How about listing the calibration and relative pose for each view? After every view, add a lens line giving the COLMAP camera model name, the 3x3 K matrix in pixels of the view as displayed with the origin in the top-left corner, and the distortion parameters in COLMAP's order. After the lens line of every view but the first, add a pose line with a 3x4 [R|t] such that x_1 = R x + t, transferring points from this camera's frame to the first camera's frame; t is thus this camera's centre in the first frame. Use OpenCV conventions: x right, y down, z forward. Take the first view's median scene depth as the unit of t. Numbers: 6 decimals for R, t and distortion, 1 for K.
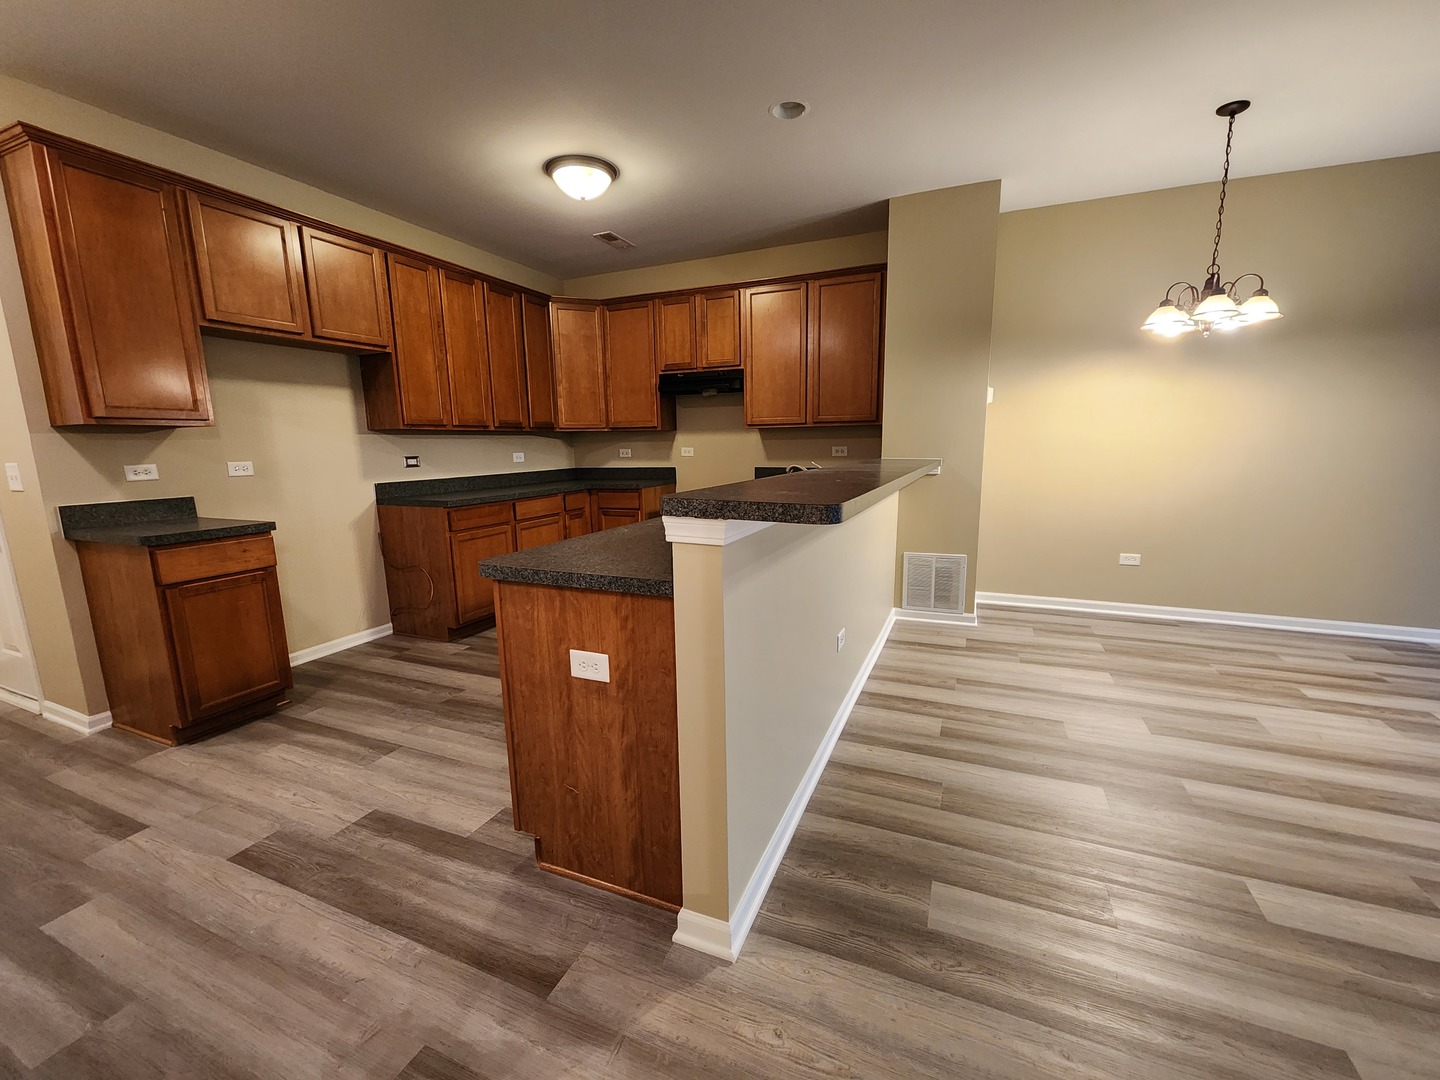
lens RADIAL K [[592.9, 0, 717.7], [0, 592.9, 545.4], [0, 0, 1]] dist [-0.001757, -0.000992]
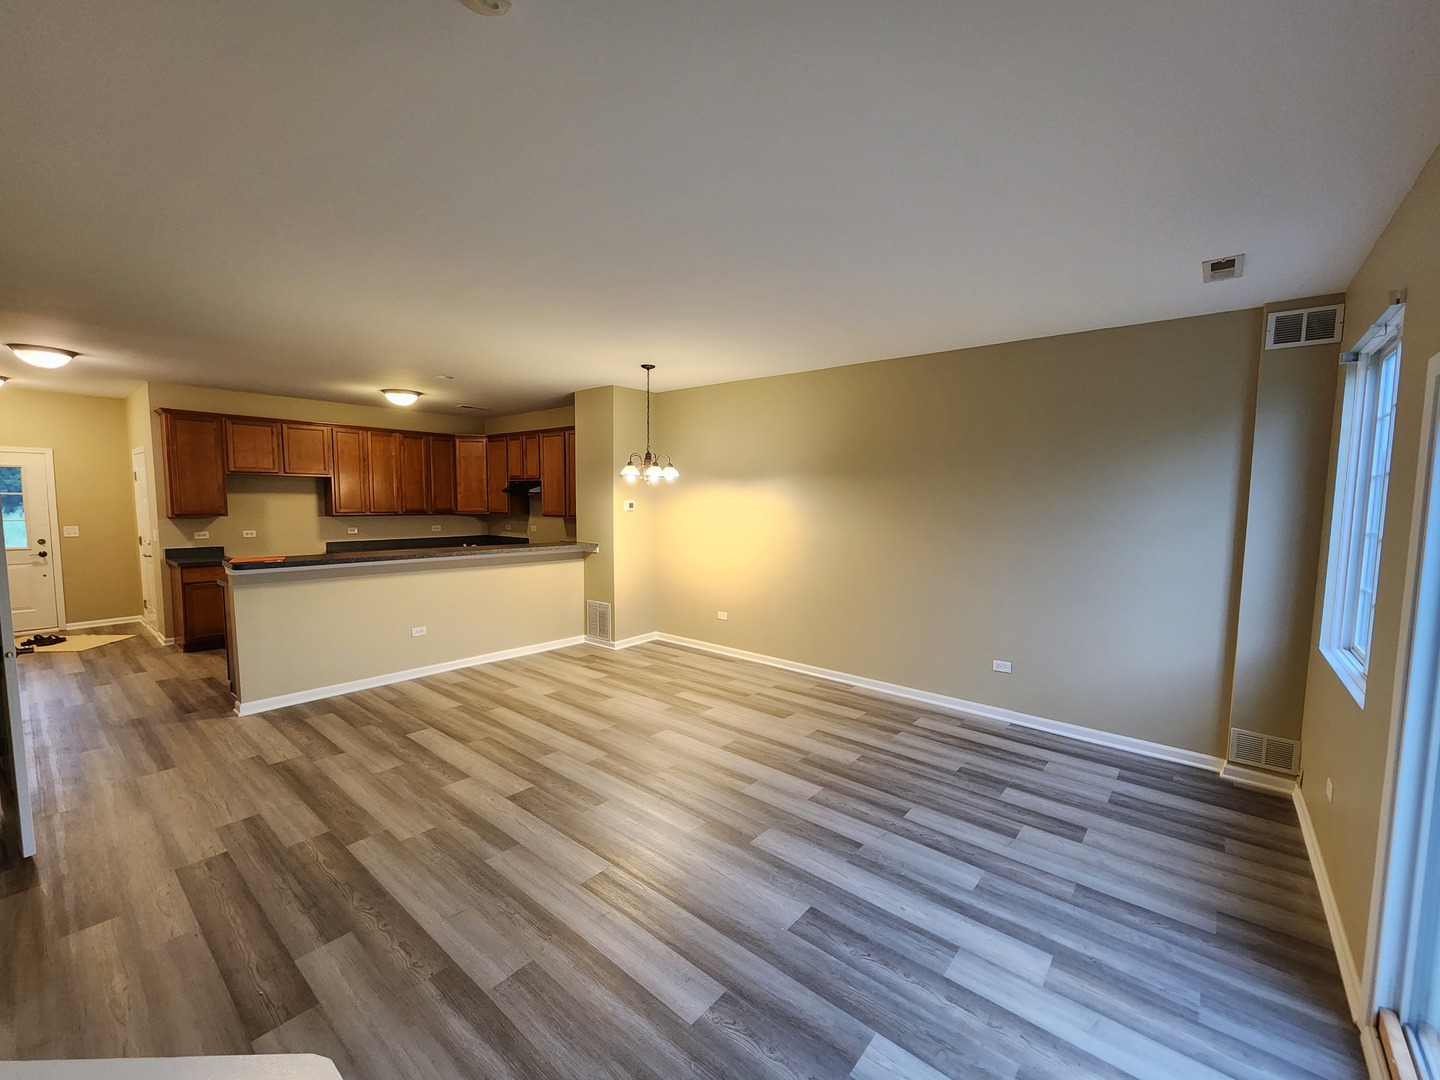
lens RADIAL K [[592.9, 0, 729.0], [0, 592.9, 548.7], [0, 0, 1]] dist [-0.001757, -0.000992]
pose [[0.960270, 0.049726, -0.274607, 1.549819], [-0.073203, 0.994424, -0.075912, -0.044863], [0.269301, 0.092998, 0.958555, -0.617921]]
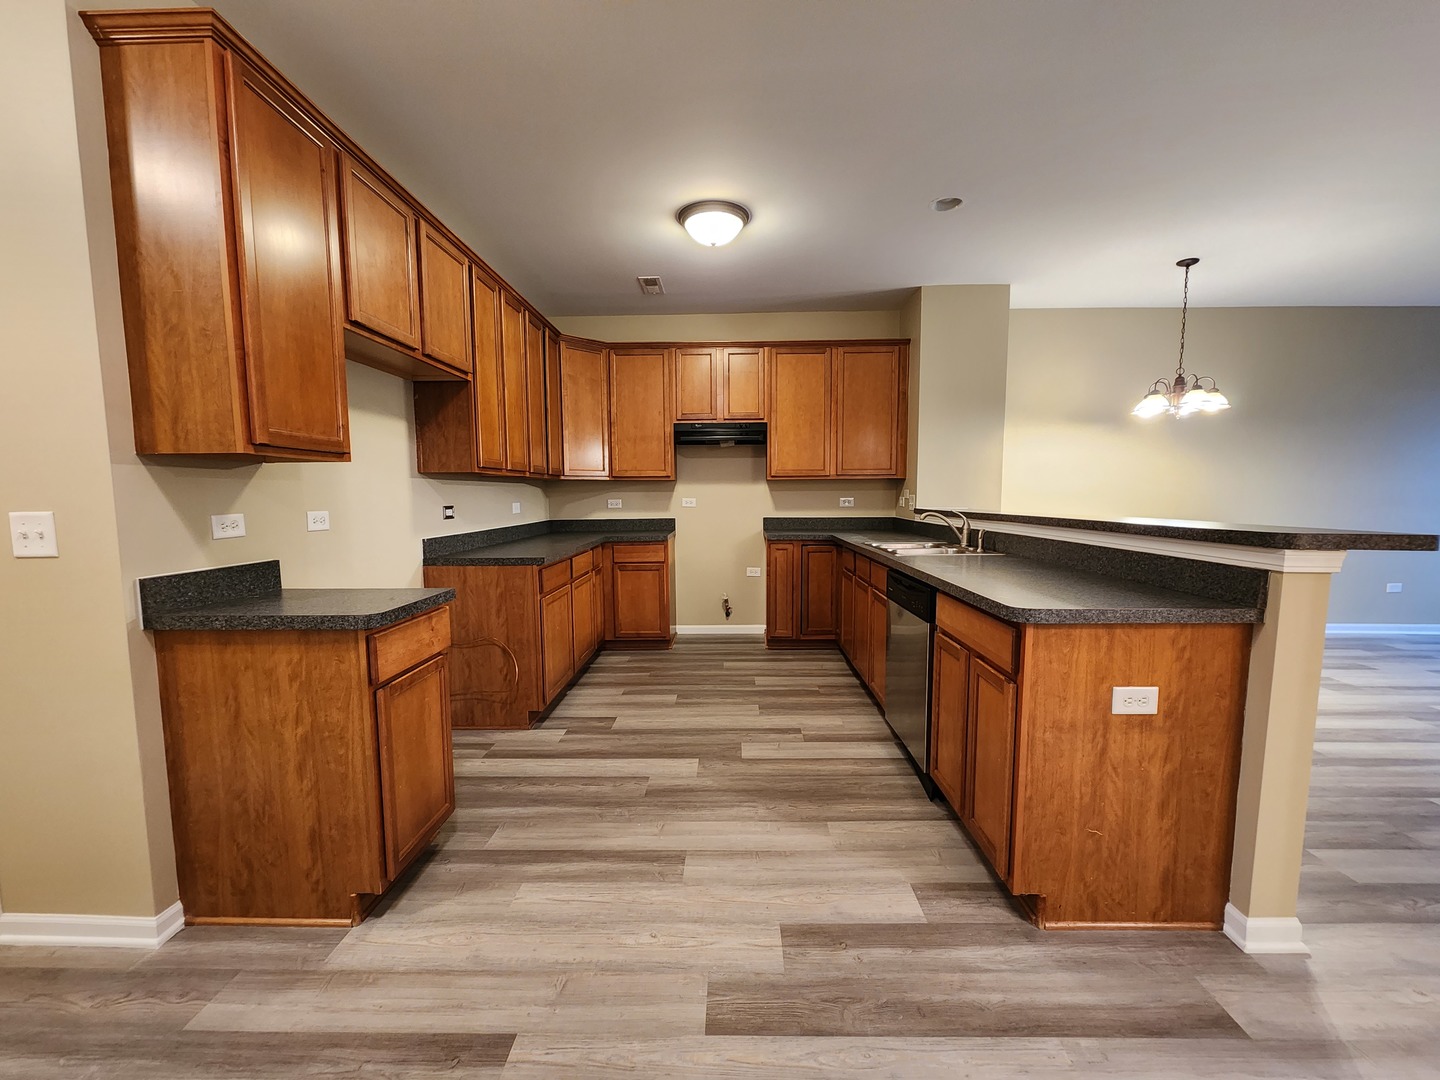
lens RADIAL K [[592.9, 0, 714.6], [0, 592.9, 547.0], [0, 0, 1]] dist [-0.001757, -0.000992]
pose [[0.926576, -0.025315, 0.375254, -0.676087], [0.057998, 0.995415, -0.076058, -0.014240], [-0.371608, 0.092237, 0.923796, 0.157431]]
